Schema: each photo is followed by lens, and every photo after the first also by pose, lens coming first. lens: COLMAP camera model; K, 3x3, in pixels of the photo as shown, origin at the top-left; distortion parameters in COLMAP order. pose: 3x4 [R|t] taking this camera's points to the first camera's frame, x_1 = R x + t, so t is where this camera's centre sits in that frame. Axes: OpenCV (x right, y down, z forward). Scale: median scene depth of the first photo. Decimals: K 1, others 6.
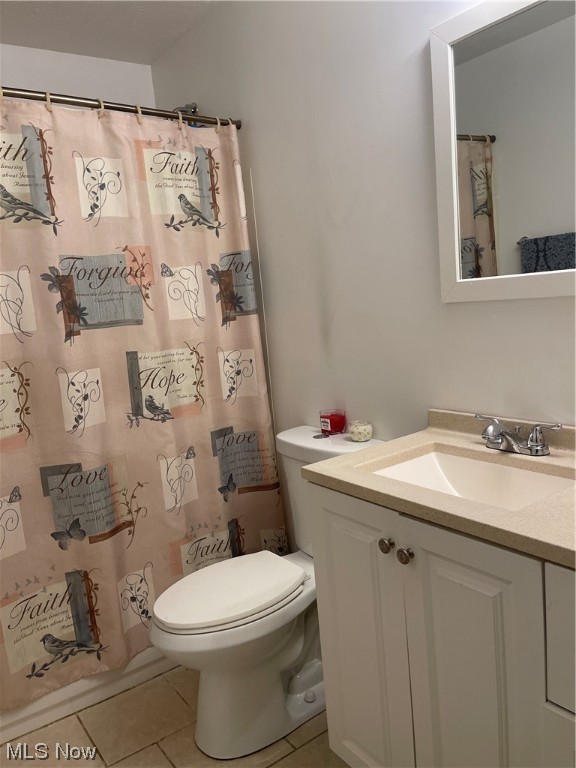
lens RADIAL K [[579.1, 0, 285.5], [0, 579.1, 391.8], [0, 0, 1]] dist [0.062784, -0.085016]
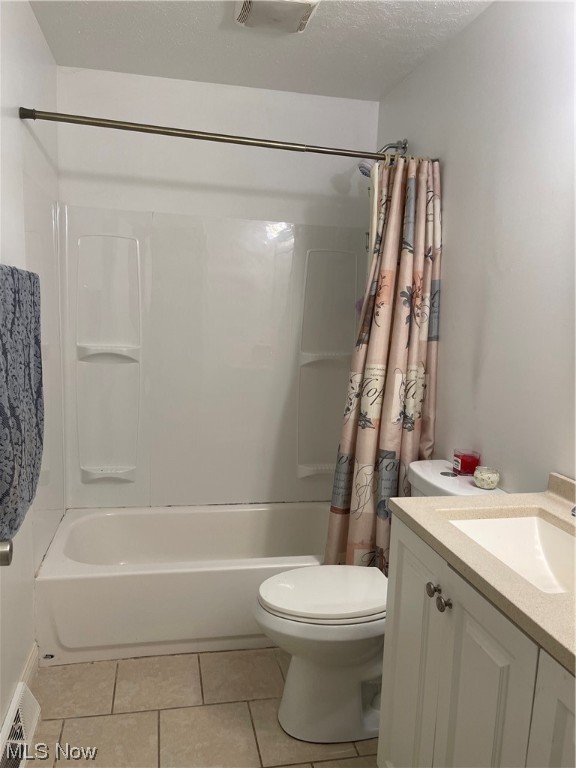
lens RADIAL K [[579.1, 0, 281.5], [0, 579.1, 388.9], [0, 0, 1]] dist [0.062784, -0.085016]
pose [[0.902611, 0.173218, -0.394067, 0.194160], [-0.176884, 0.983853, 0.027313, -0.050960], [0.392435, 0.045051, 0.918676, -0.063285]]
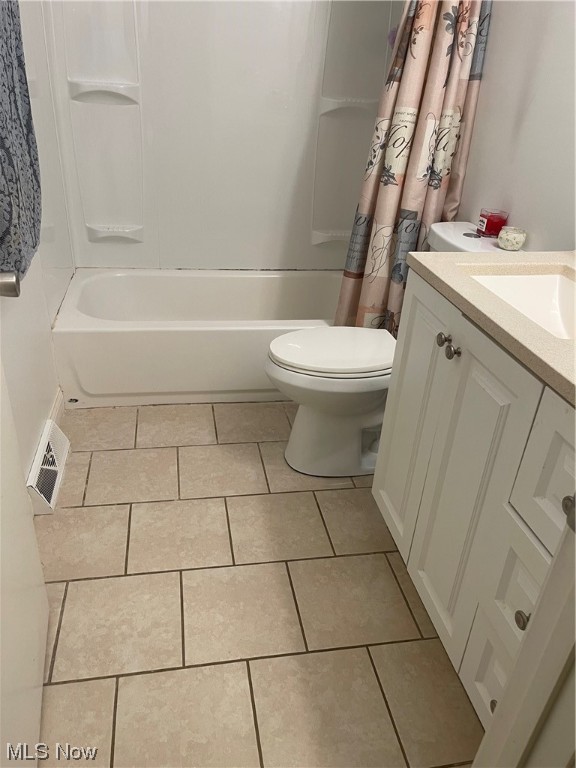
lens RADIAL K [[579.1, 0, 284.1], [0, 579.1, 384.5], [0, 0, 1]] dist [0.062784, -0.085016]
pose [[0.889862, 0.330281, -0.314737, 0.191615], [-0.202060, 0.903829, 0.377180, -0.001712], [0.409044, -0.272042, 0.871020, -0.040235]]
